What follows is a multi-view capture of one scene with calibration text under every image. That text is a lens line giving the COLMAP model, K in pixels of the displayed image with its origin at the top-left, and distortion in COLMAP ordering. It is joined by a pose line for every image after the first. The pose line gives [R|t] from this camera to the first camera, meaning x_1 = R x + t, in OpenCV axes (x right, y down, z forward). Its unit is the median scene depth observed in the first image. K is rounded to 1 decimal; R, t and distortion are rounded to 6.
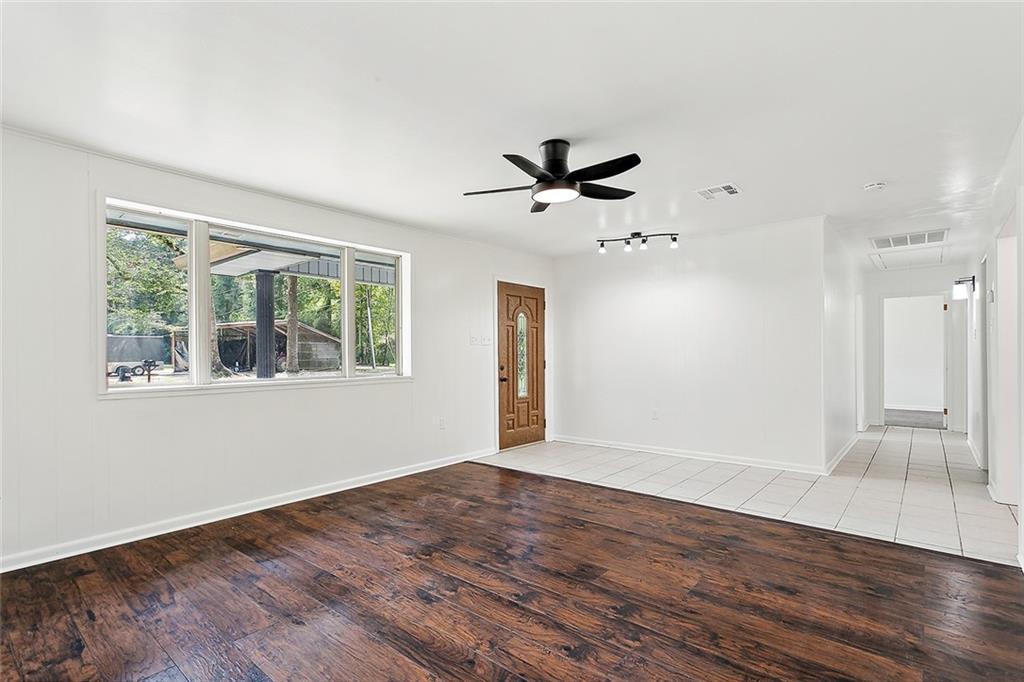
lens RADIAL K [[494.0, 0, 512.4], [0, 494.0, 351.1], [0, 0, 1]] dist [0.001195, -0.000527]
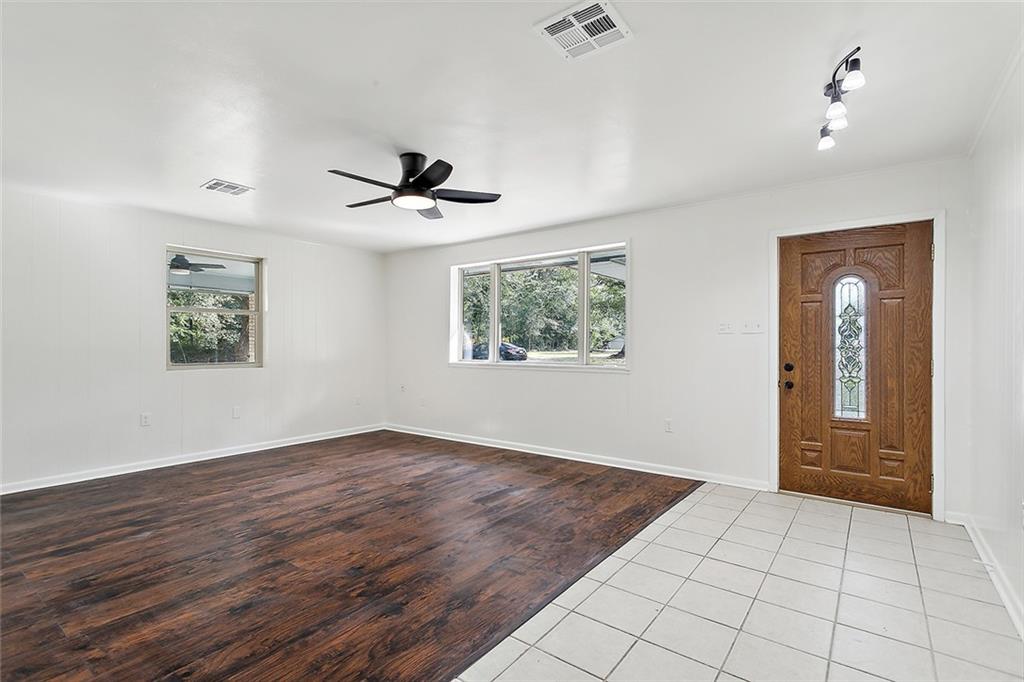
lens RADIAL K [[482.5, 0, 512.0], [0, 482.5, 341.0], [0, 0, 1]] dist [-0.004949, 0.000097]
pose [[0.055471, -0.001387, -0.998459, 1.288460], [0.003219, 0.999994, -0.001210, -0.003290], [0.998455, -0.003147, 0.055475, 1.275294]]
